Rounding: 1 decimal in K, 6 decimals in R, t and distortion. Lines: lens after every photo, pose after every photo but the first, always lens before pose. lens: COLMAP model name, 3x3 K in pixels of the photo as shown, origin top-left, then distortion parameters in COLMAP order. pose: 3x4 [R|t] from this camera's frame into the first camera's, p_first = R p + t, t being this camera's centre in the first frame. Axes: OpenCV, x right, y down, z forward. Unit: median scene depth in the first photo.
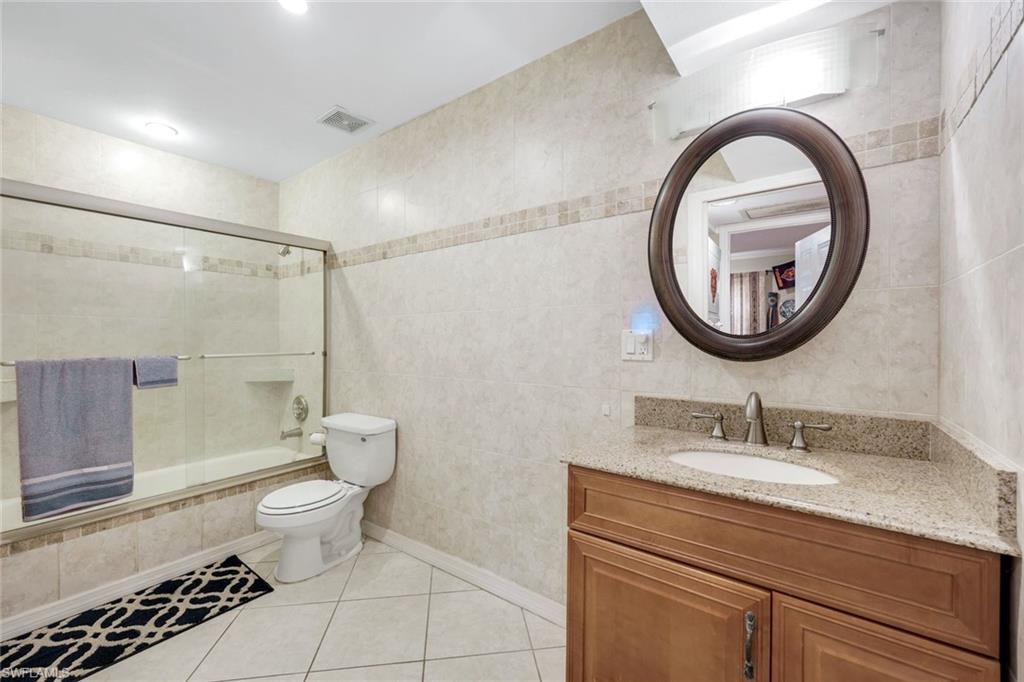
lens RADIAL K [[415.1, 0, 512.0], [0, 415.1, 341.0], [0, 0, 1]] dist [0.001477, 0.000214]
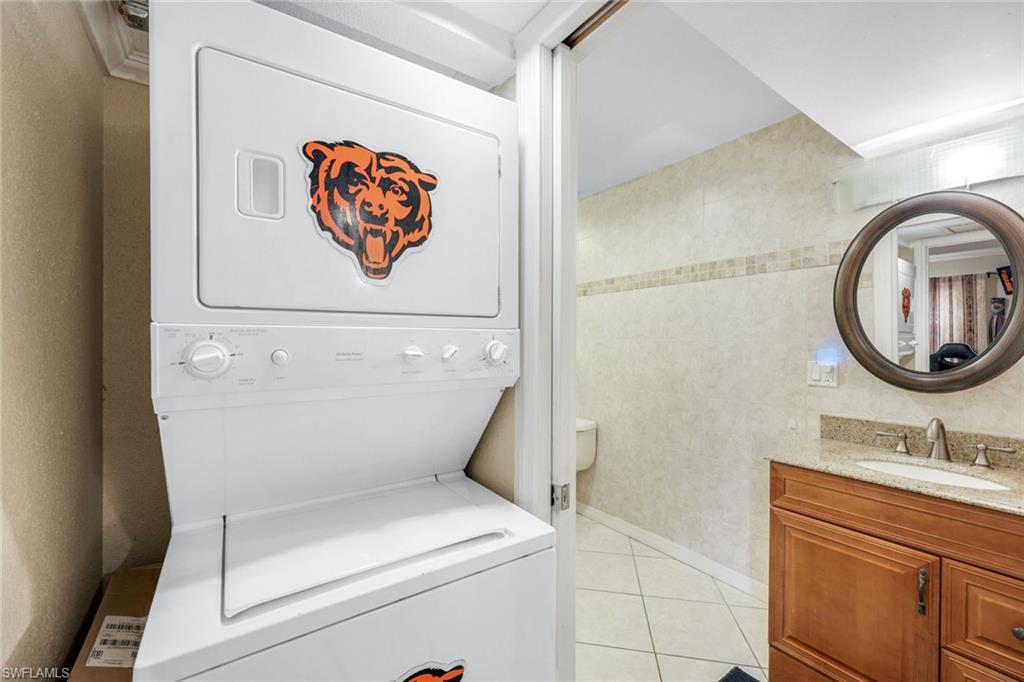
lens RADIAL K [[409.1, 0, 512.0], [0, 409.1, 341.0], [0, 0, 1]] dist [-0.003084, 0.000647]
pose [[0.946150, -0.001224, -0.323725, -0.171705], [-0.001195, 0.999973, -0.007274, -0.073676], [0.323725, 0.007269, 0.946123, -0.432427]]
